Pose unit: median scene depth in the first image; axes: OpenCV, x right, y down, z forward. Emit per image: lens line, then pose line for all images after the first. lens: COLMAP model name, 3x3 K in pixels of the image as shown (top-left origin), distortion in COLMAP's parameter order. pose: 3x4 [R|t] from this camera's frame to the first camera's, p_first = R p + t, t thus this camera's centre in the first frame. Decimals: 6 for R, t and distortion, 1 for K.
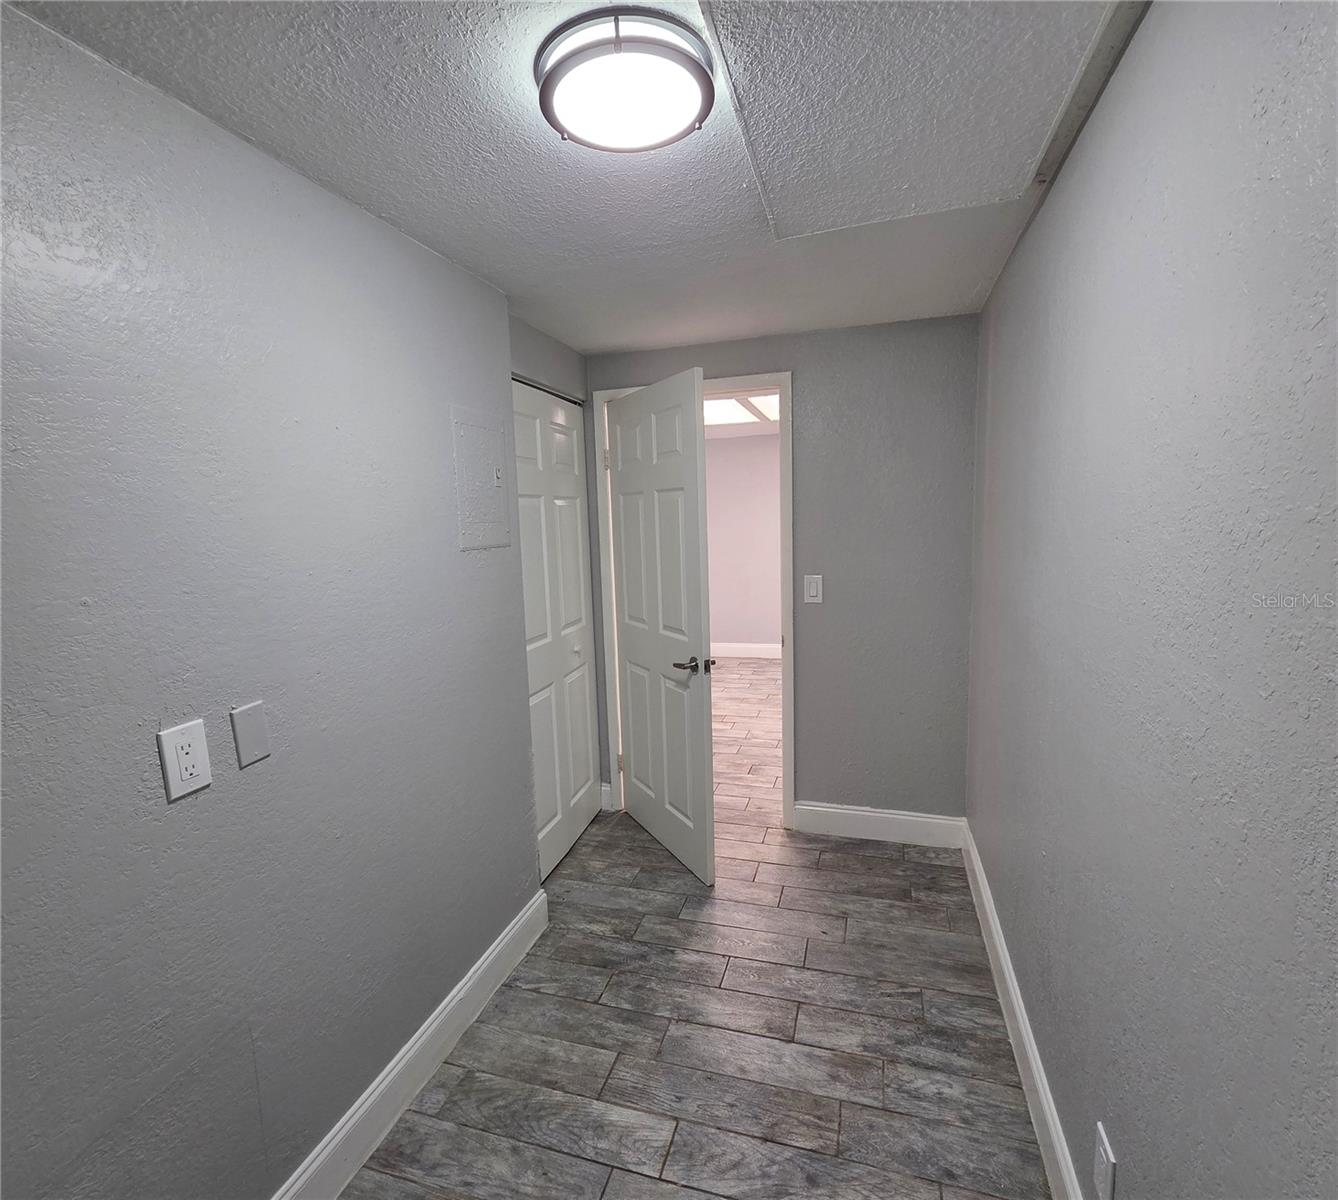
lens RADIAL K [[655.4, 0, 672.4], [0, 655.4, 602.4], [0, 0, 1]] dist [0.001286, -0.001198]
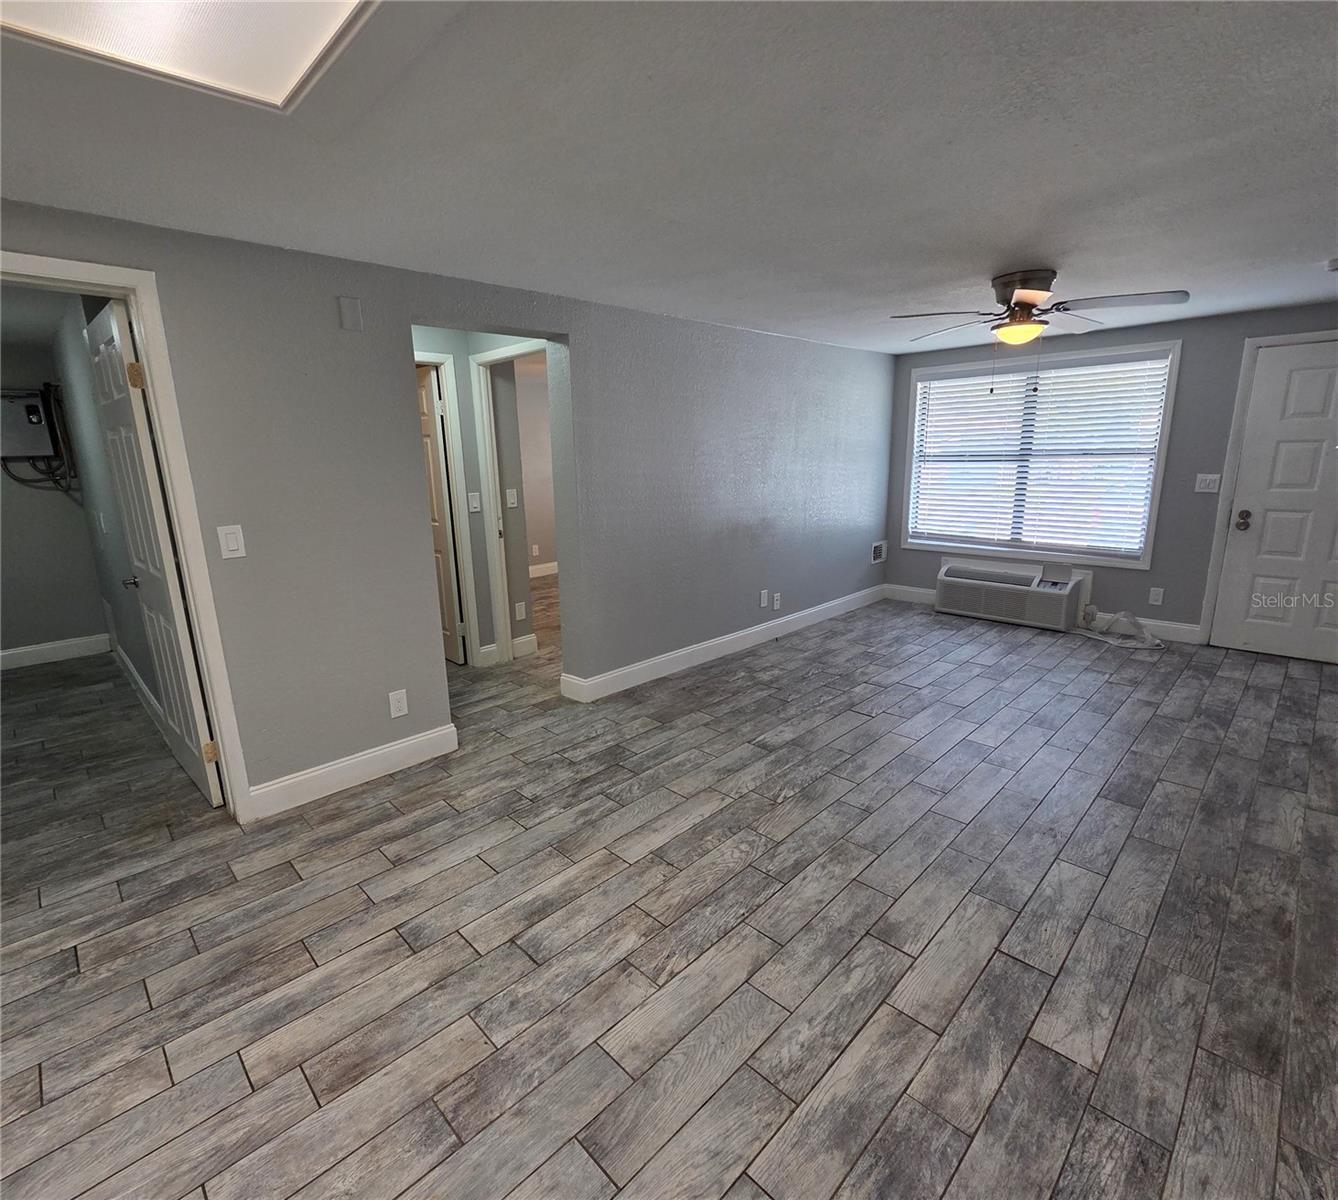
lens RADIAL K [[655.4, 0, 669.4], [0, 655.4, 596.2], [0, 0, 1]] dist [0.001286, -0.001198]
pose [[-0.471959, 0.239415, -0.848490, 0.230461], [-0.078140, 0.947274, 0.310752, -0.187005], [0.878151, 0.212964, -0.428366, 1.344538]]
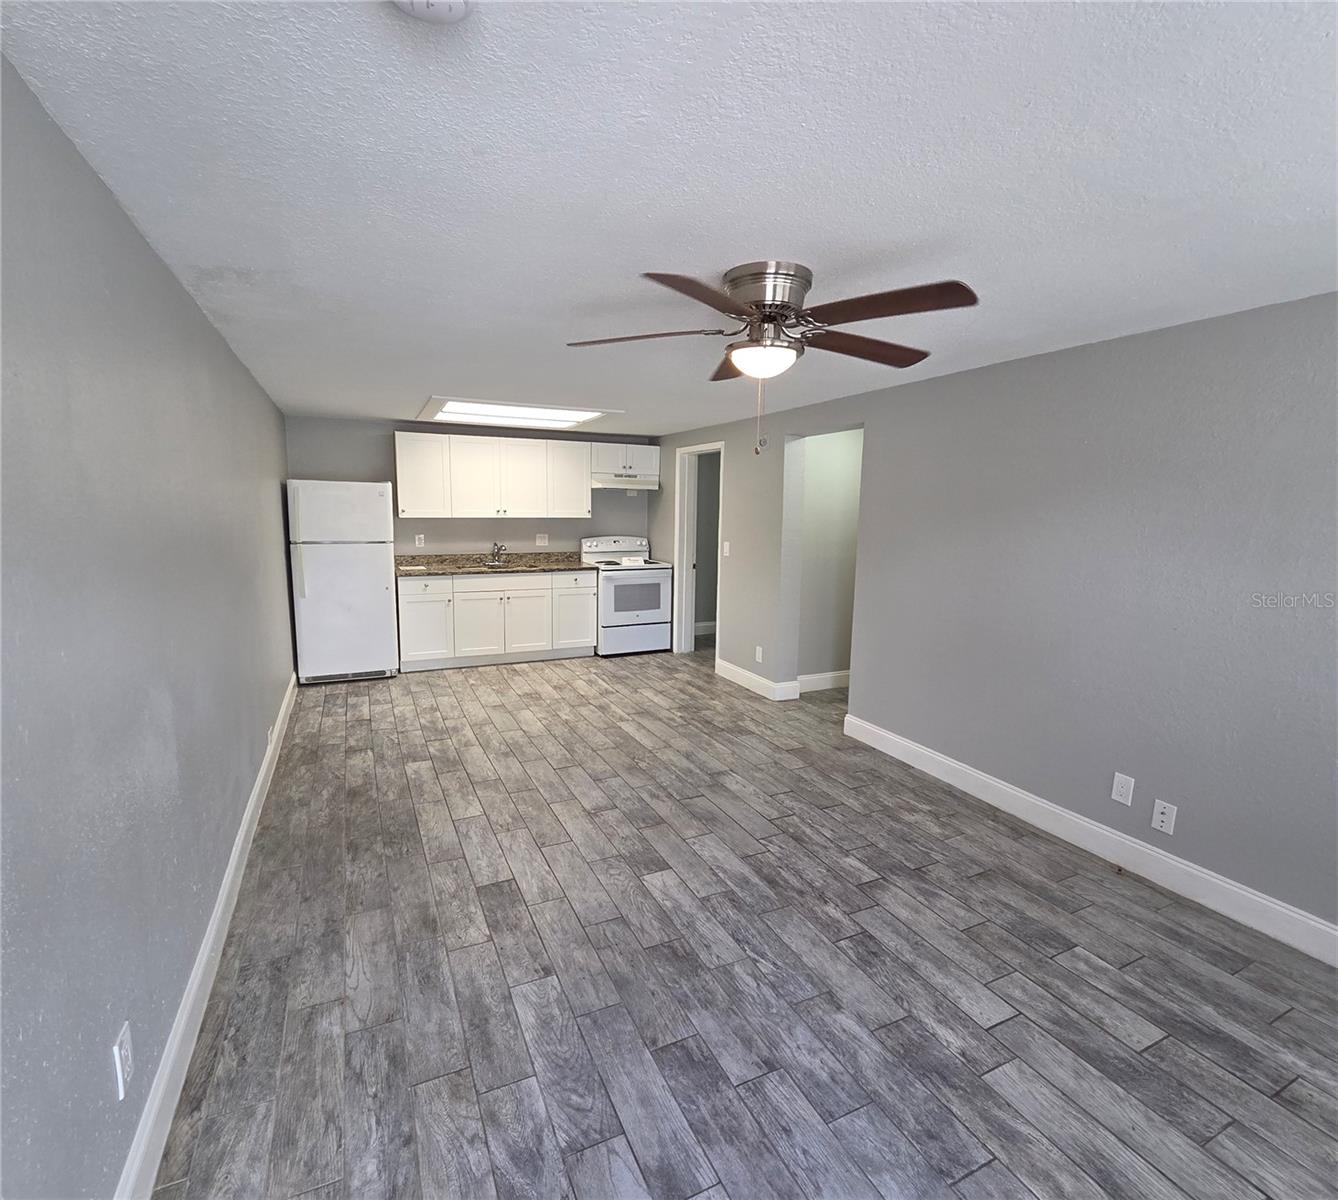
lens RADIAL K [[655.4, 0, 668.9], [0, 655.4, 603.0], [0, 0, 1]] dist [0.001286, -0.001198]
pose [[-0.674905, -0.079339, 0.733627, -1.371847], [0.110445, 0.972143, 0.206738, -0.210816], [-0.729593, 0.220554, -0.647341, 1.830785]]
